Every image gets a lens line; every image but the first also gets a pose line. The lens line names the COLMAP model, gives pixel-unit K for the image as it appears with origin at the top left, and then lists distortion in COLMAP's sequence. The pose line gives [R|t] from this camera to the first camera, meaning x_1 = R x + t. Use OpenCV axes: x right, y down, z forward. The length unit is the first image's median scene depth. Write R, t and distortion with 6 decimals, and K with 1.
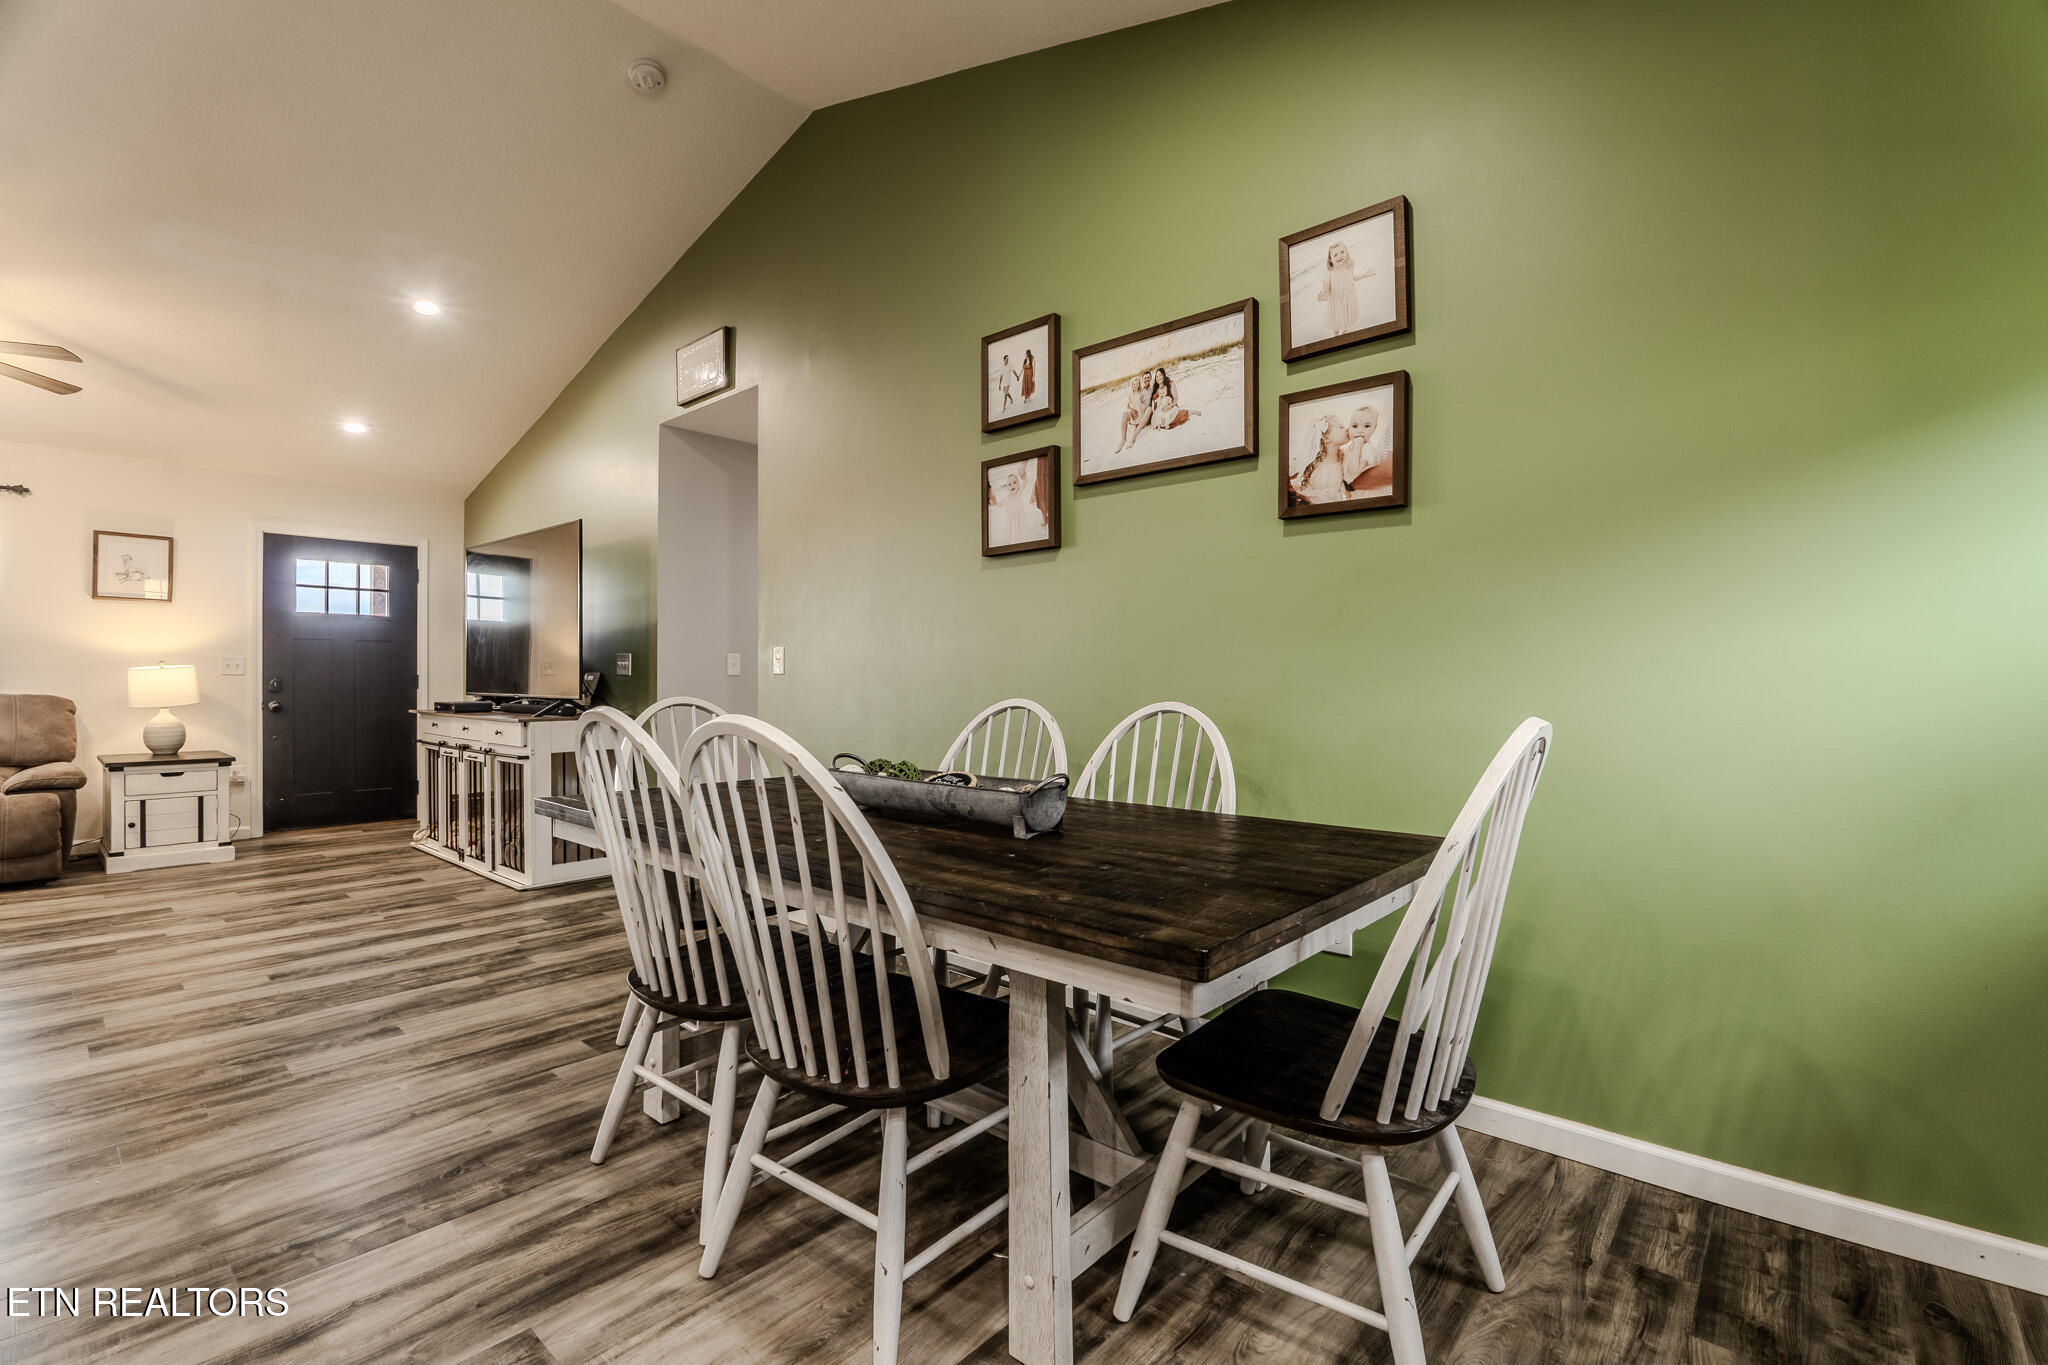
lens RADIAL K [[910.5, 0, 1031.5], [0, 910.5, 682.5], [0, 0, 1]] dist [-0.023356, -0.001092]
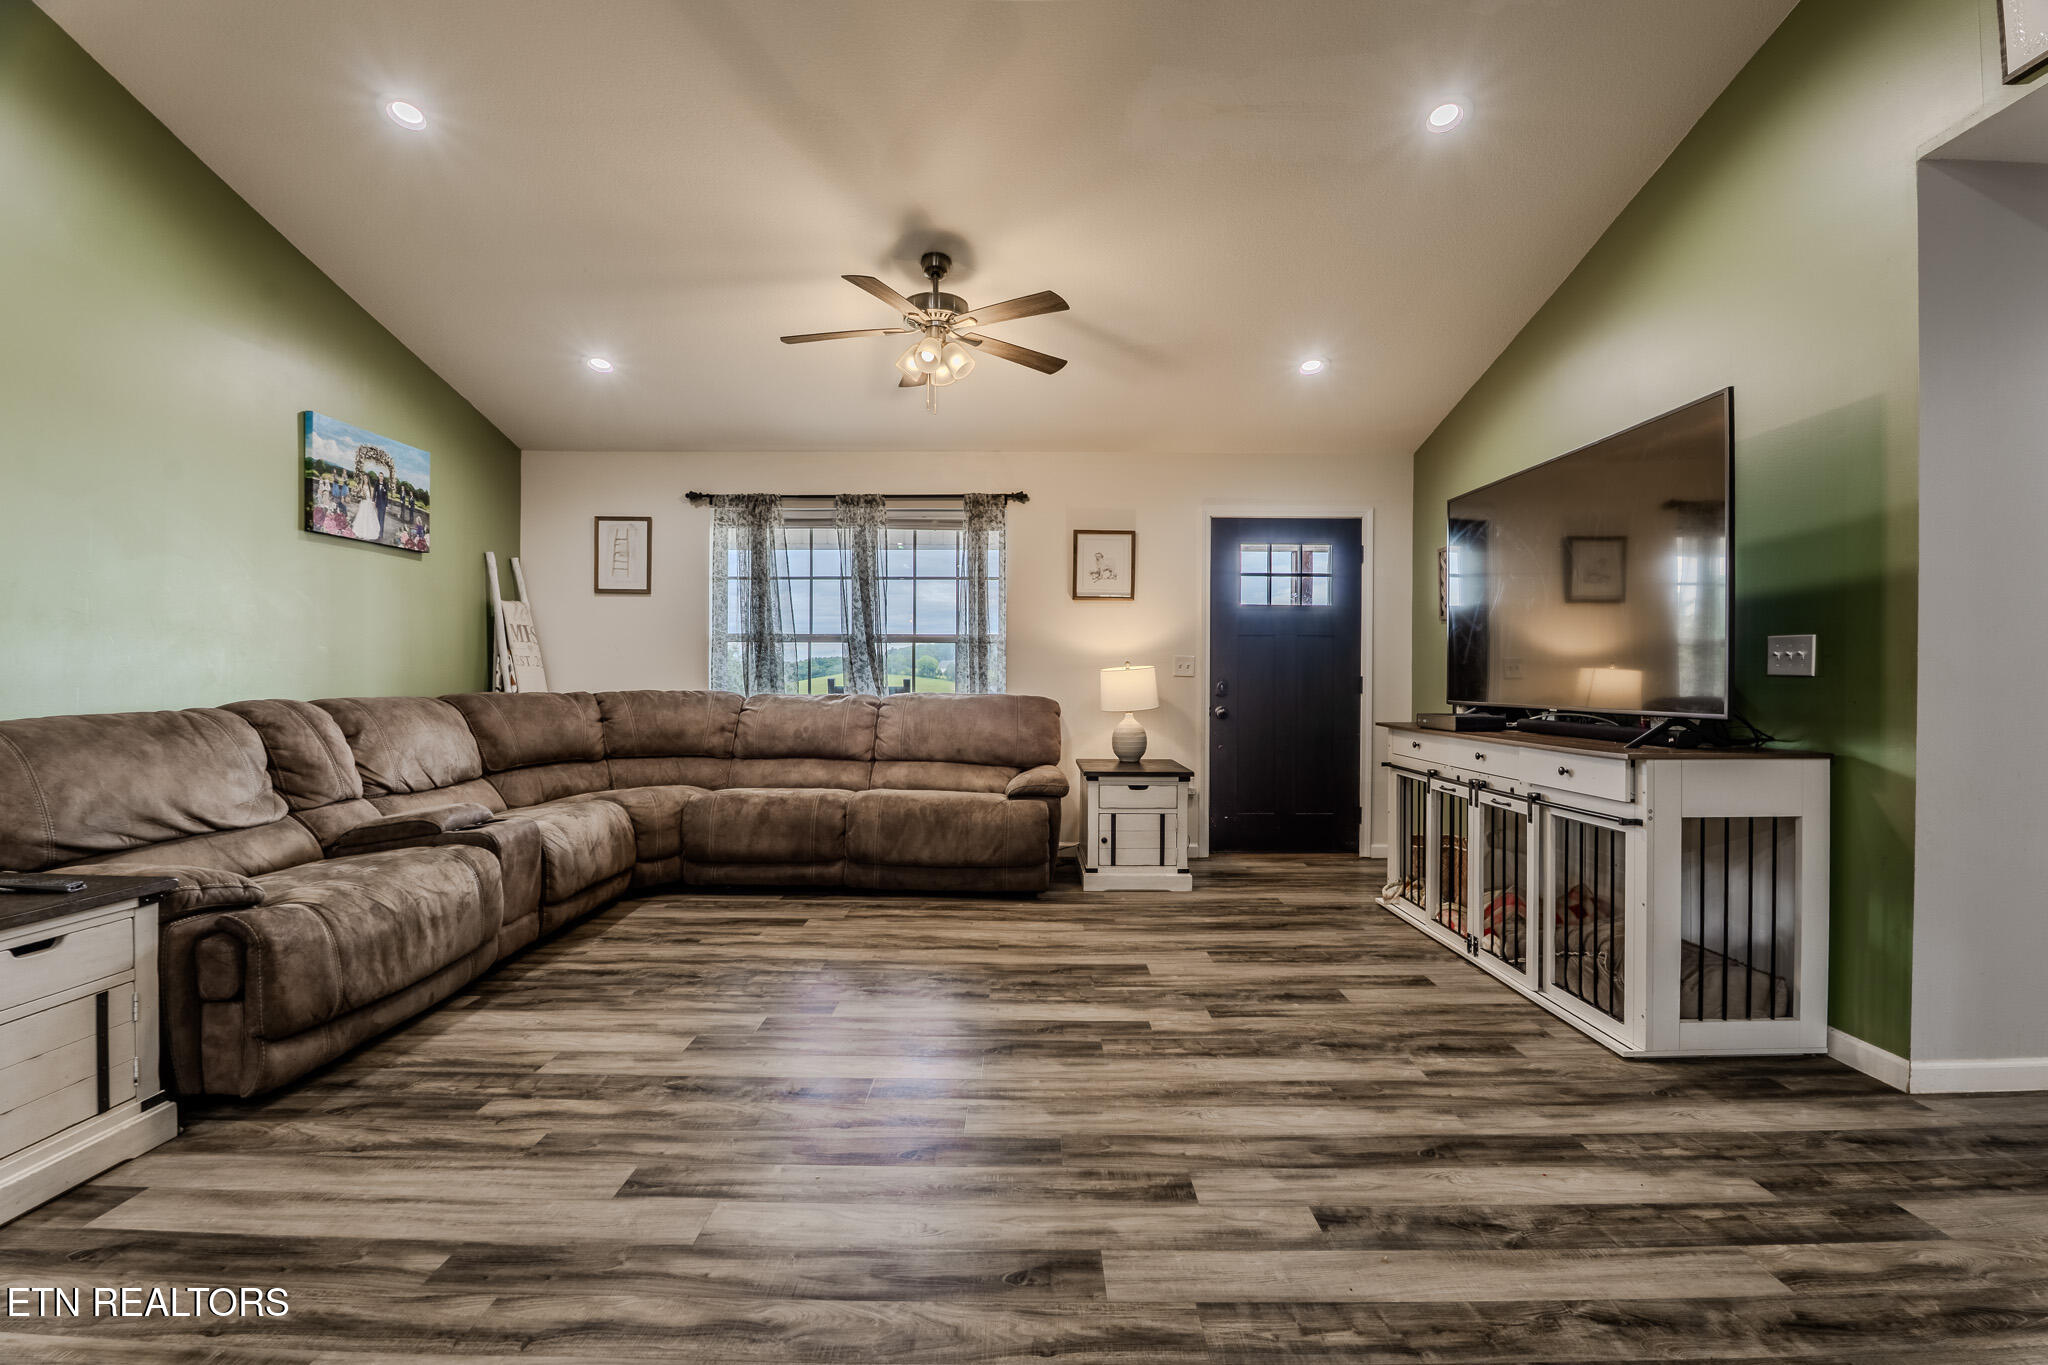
lens RADIAL K [[902.9, 0, 1021.3], [0, 902.9, 681.8], [0, 0, 1]] dist [-0.020047, -0.000838]
pose [[0.652833, 0.003192, -0.757495, -0.549210], [-0.005612, 0.999984, -0.000624, -0.002954], [0.757481, 0.004659, 0.652840, 0.490445]]
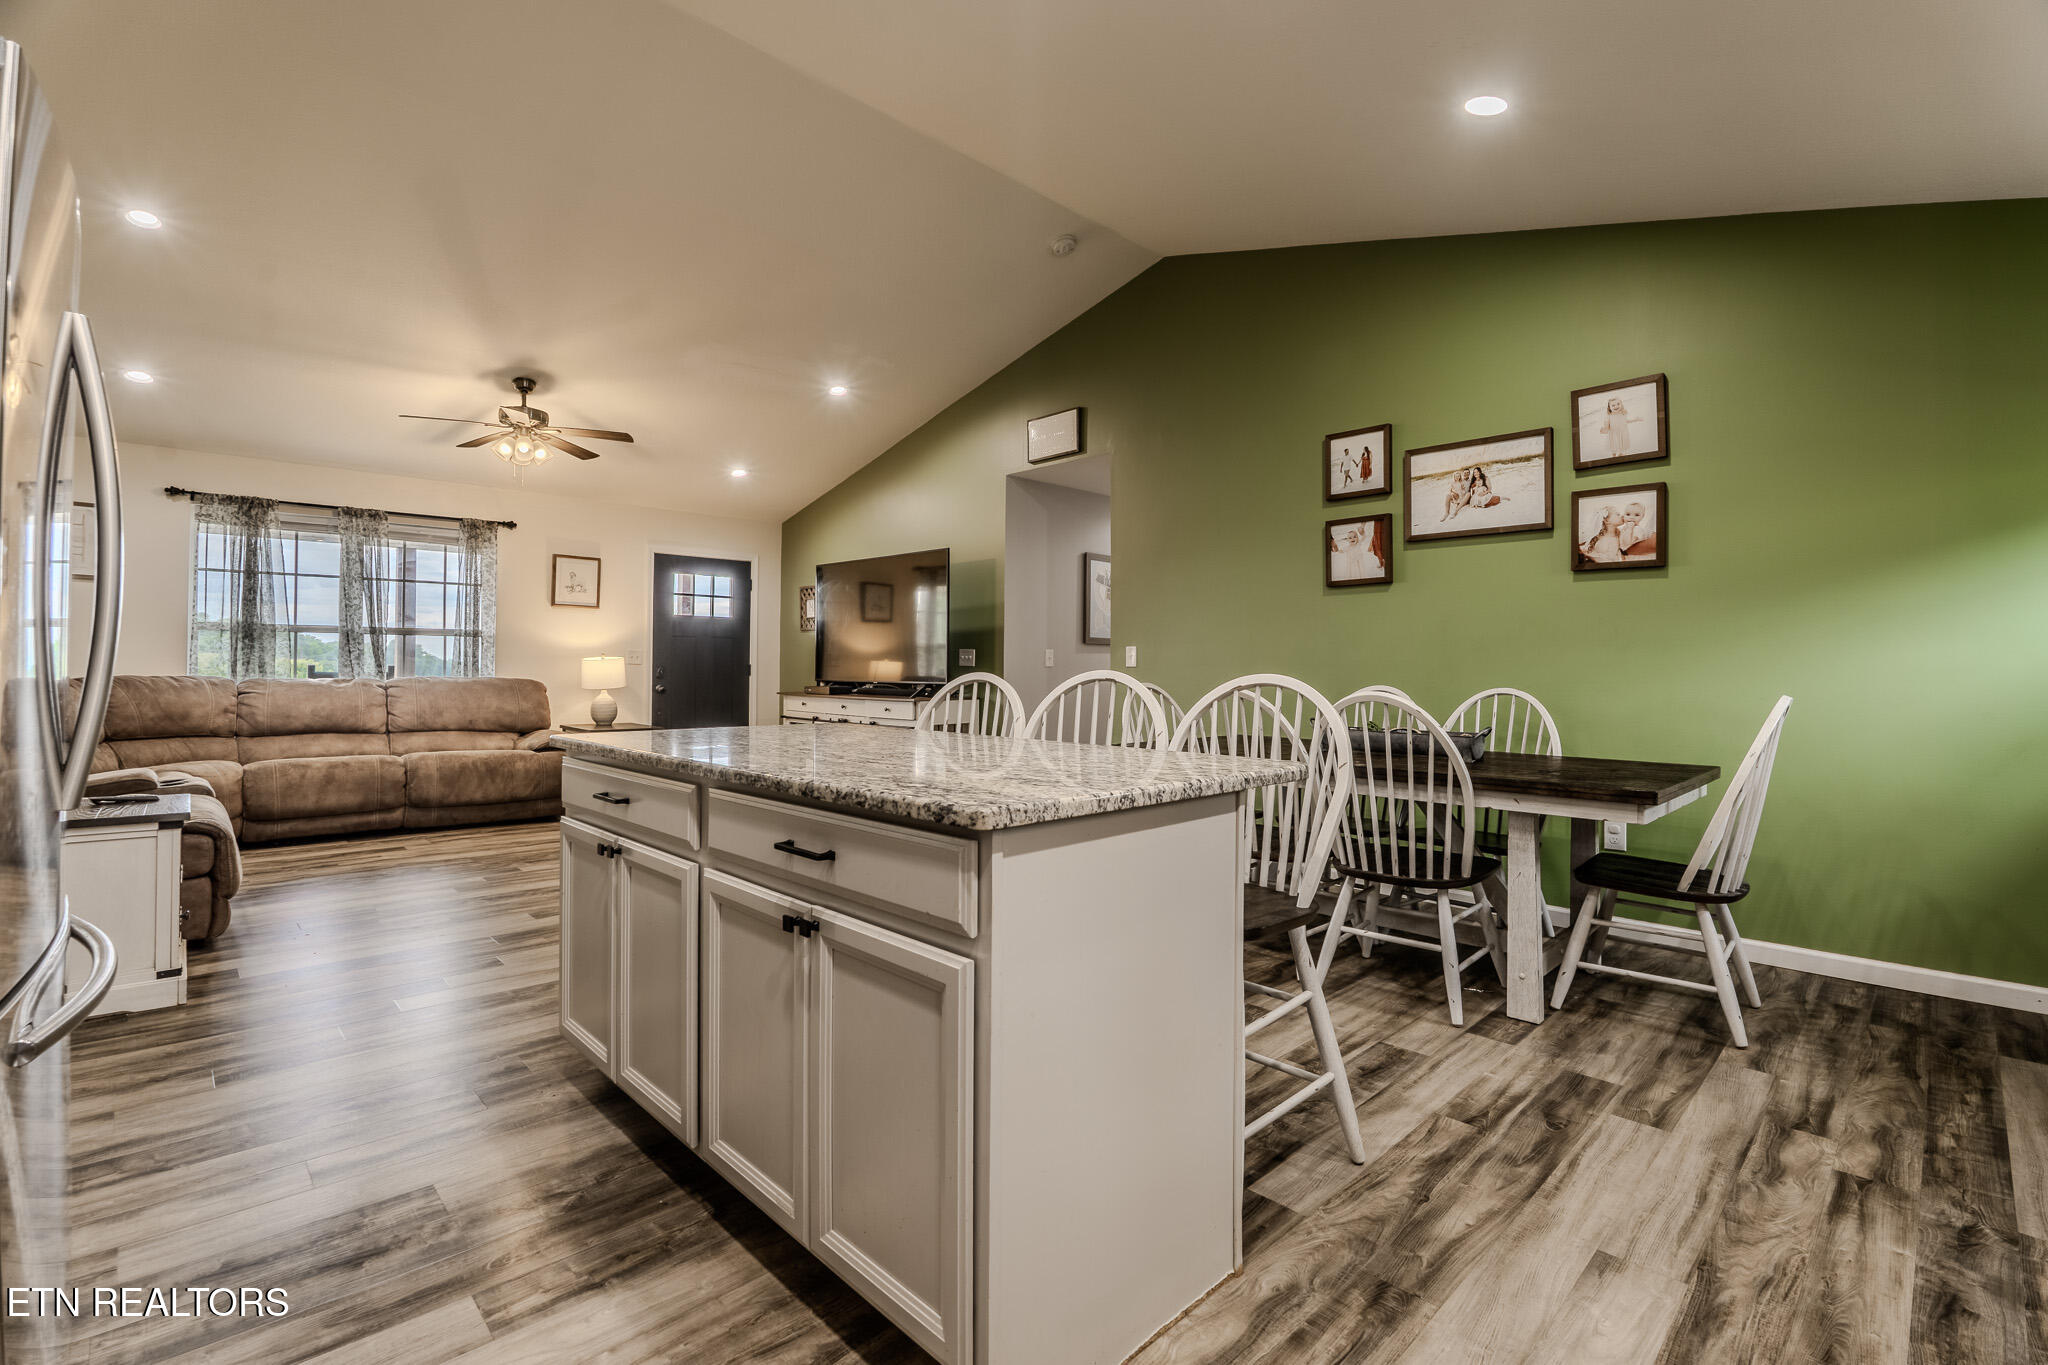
lens RADIAL K [[929.3, 0, 1020.8], [0, 929.3, 654.6], [0, 0, 1]] dist [-0.023891, -0.000007]
pose [[0.996411, 0.003652, -0.084567, -0.412065], [-0.005135, 0.999837, -0.017333, -0.003661], [0.084490, 0.017705, 0.996267, -0.500973]]
